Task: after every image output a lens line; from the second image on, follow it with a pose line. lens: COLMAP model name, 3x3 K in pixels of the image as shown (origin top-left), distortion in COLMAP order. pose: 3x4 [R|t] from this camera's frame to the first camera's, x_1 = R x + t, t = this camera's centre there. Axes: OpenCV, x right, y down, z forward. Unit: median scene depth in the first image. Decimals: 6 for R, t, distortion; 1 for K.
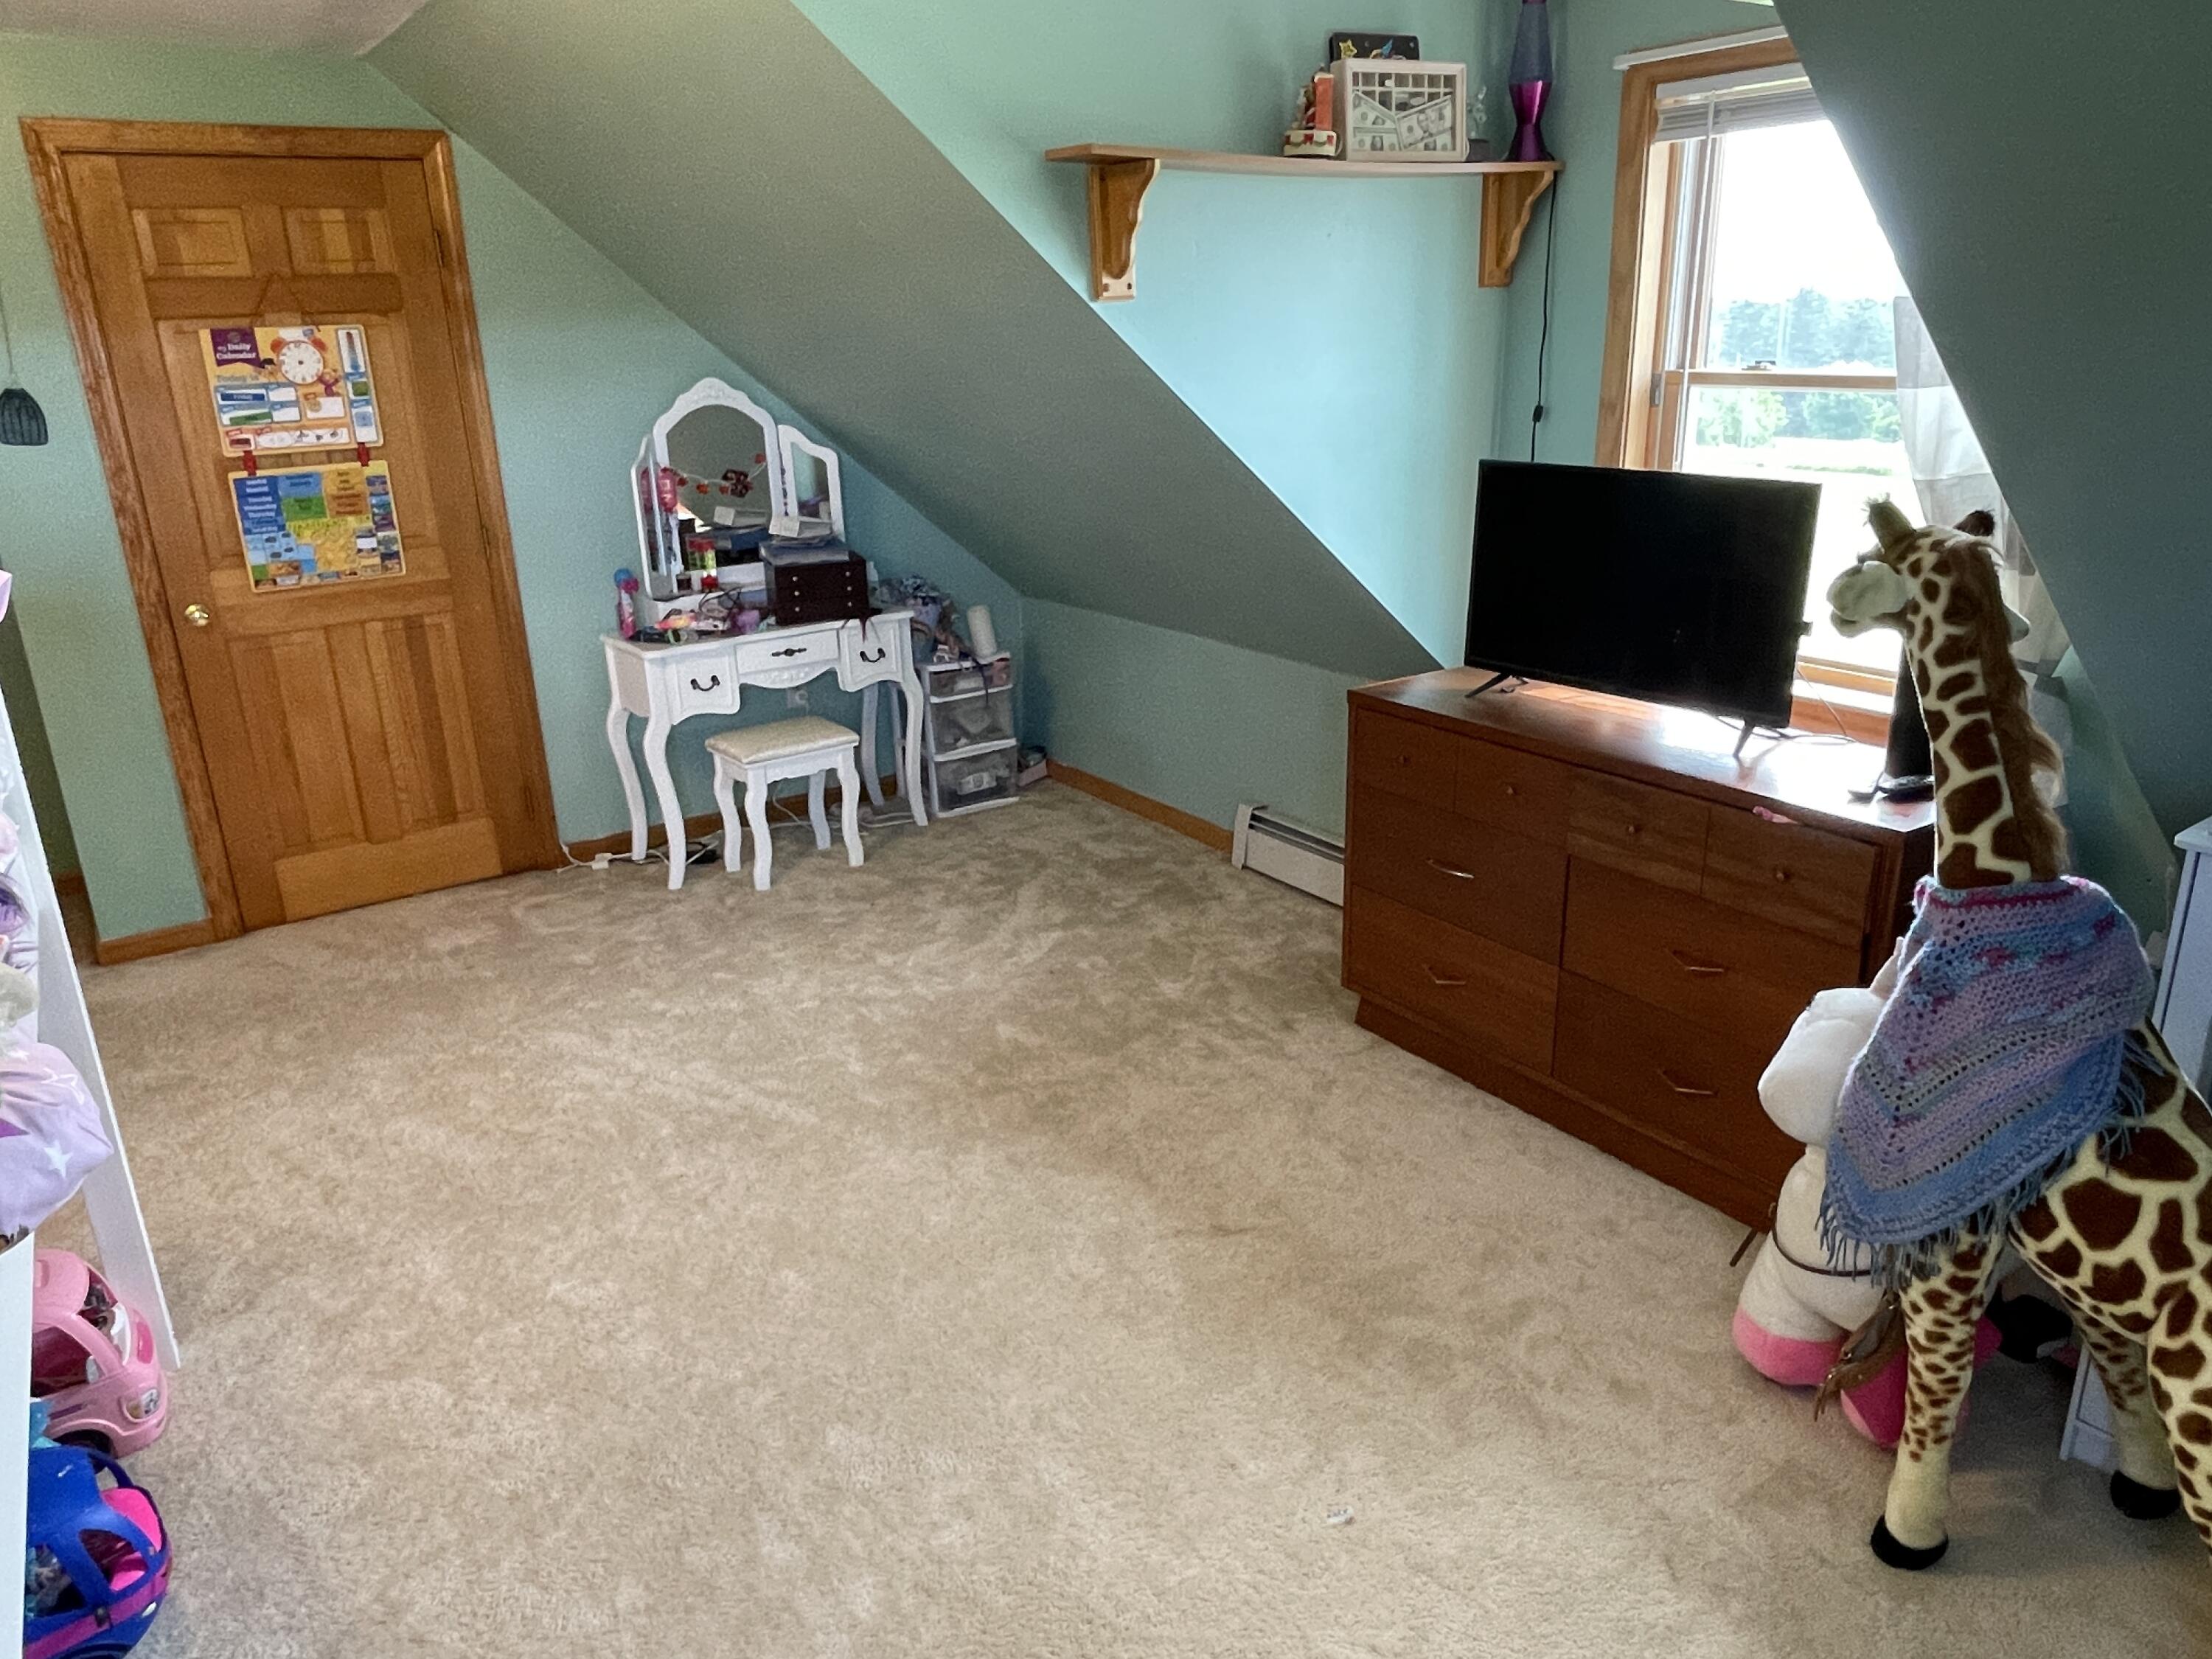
lens RADIAL K [[1539.9, 0, 1106.0], [0, 1539.9, 829.5], [0, 0, 1]] dist [-0.003903, 0.000454]
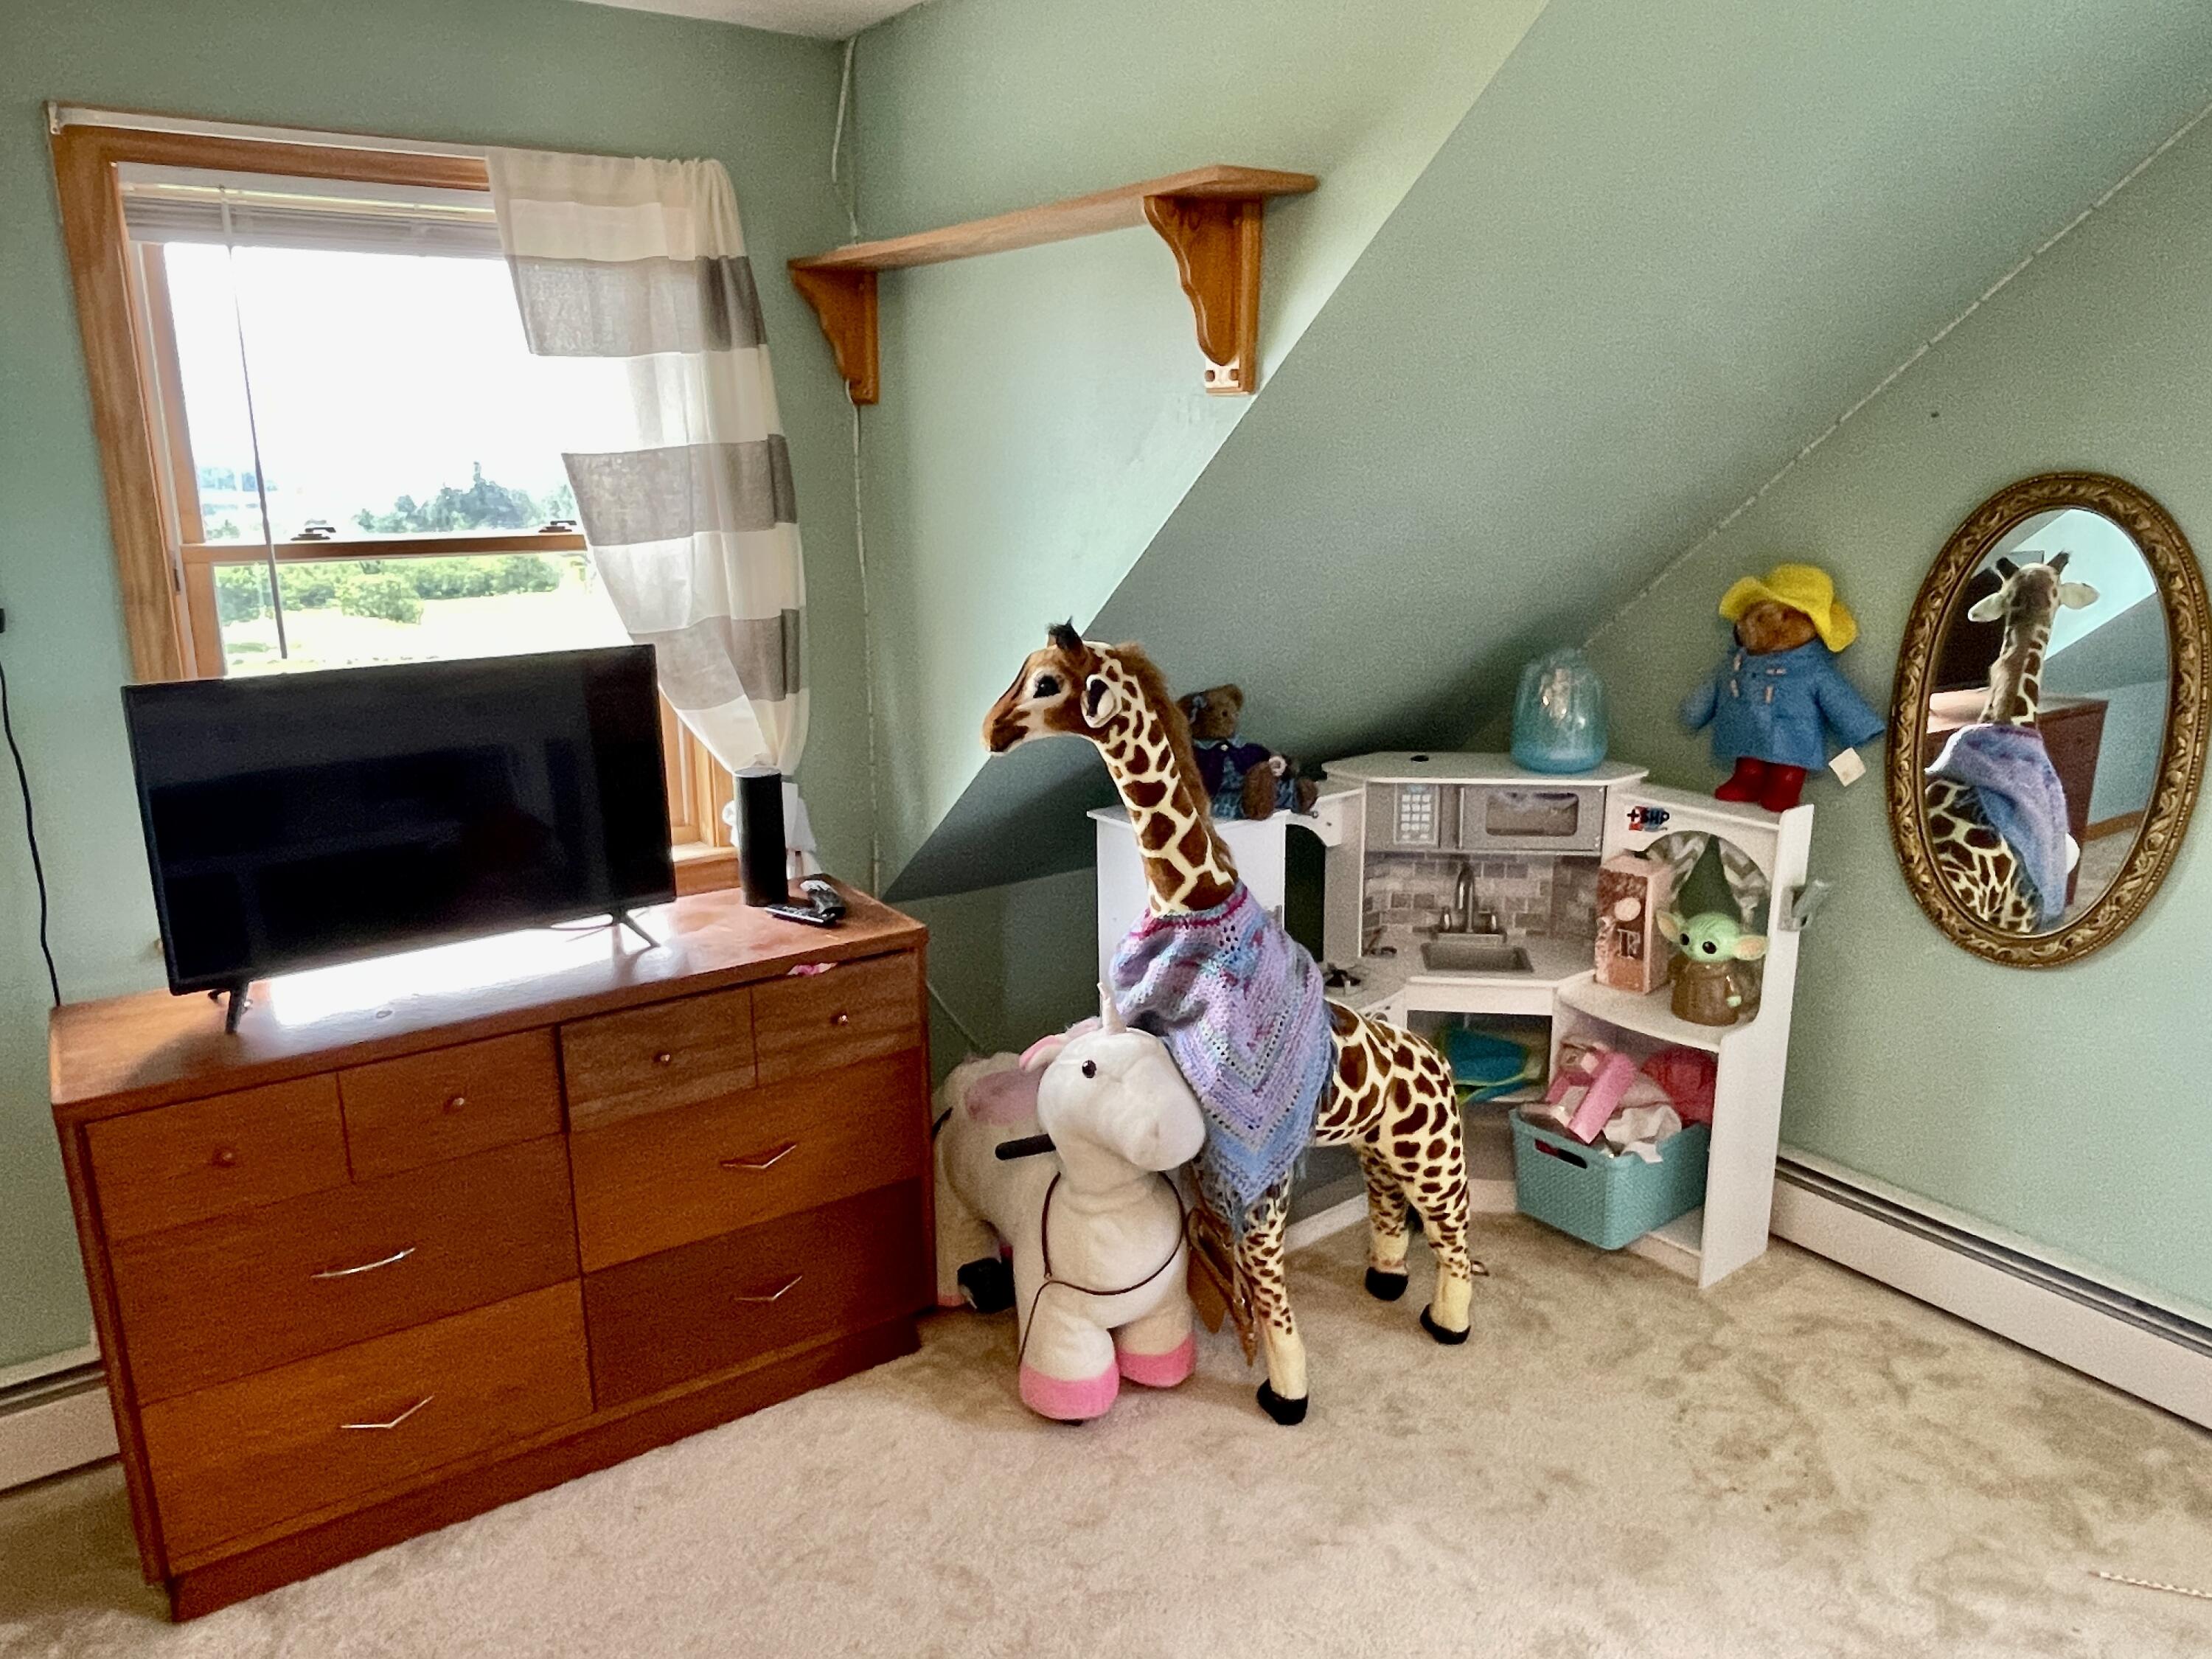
lens RADIAL K [[1539.9, 0, 1106.0], [0, 1539.9, 829.5], [0, 0, 1]] dist [-0.003903, 0.000454]
pose [[-0.020628, -0.212342, 0.976978, -0.668946], [0.318955, 0.924727, 0.207720, -0.309415], [-0.947545, 0.315897, 0.048653, 0.987313]]
